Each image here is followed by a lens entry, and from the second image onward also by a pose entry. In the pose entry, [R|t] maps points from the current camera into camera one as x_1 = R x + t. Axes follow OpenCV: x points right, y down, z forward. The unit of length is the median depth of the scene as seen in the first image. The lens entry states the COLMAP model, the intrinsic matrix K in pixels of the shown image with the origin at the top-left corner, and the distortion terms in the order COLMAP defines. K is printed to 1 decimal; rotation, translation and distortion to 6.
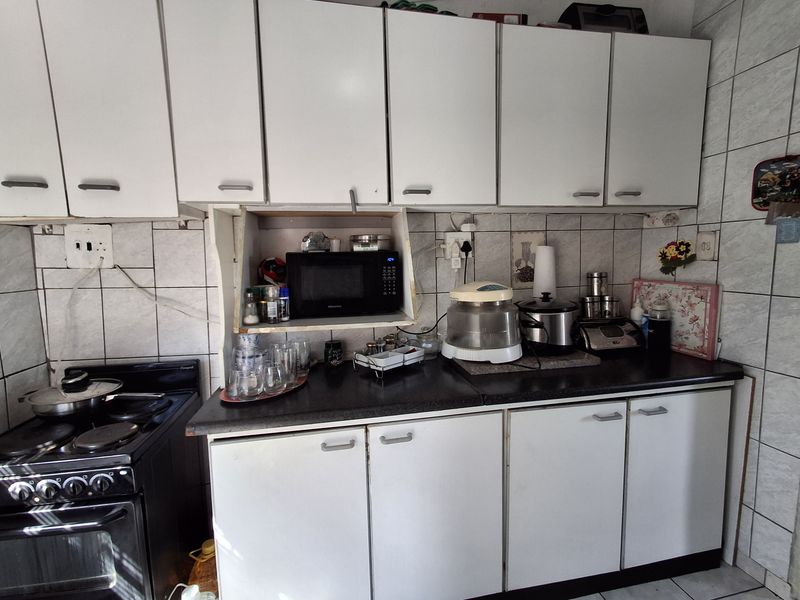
lens RADIAL K [[367.6, 0, 382.0], [0, 367.6, 294.4], [0, 0, 1]] dist [-0.009609, 0.008284]
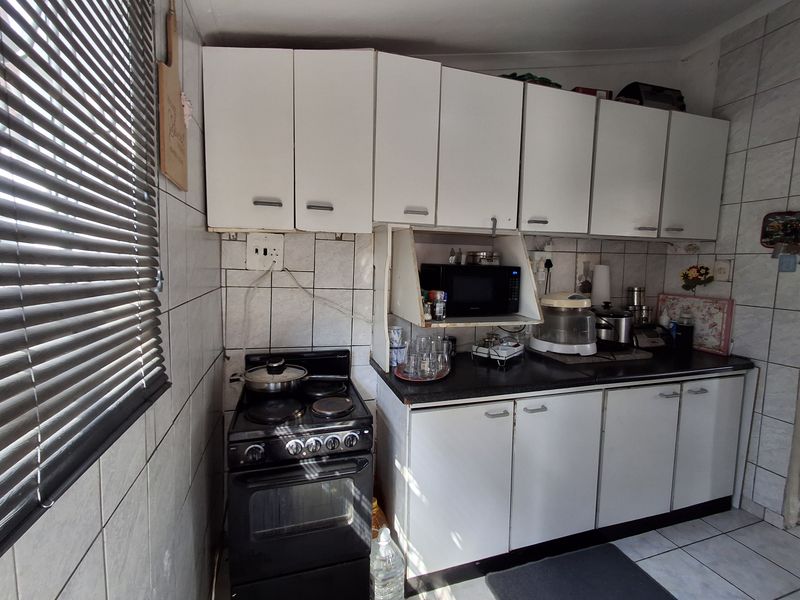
lens RADIAL K [[367.6, 0, 377.3], [0, 367.6, 292.5], [0, 0, 1]] dist [-0.009609, 0.008284]
pose [[0.993024, 0.030817, 0.113818, -0.574128], [-0.029032, 0.999429, -0.017301, 0.009279], [-0.114286, 0.013876, 0.993351, -0.210133]]
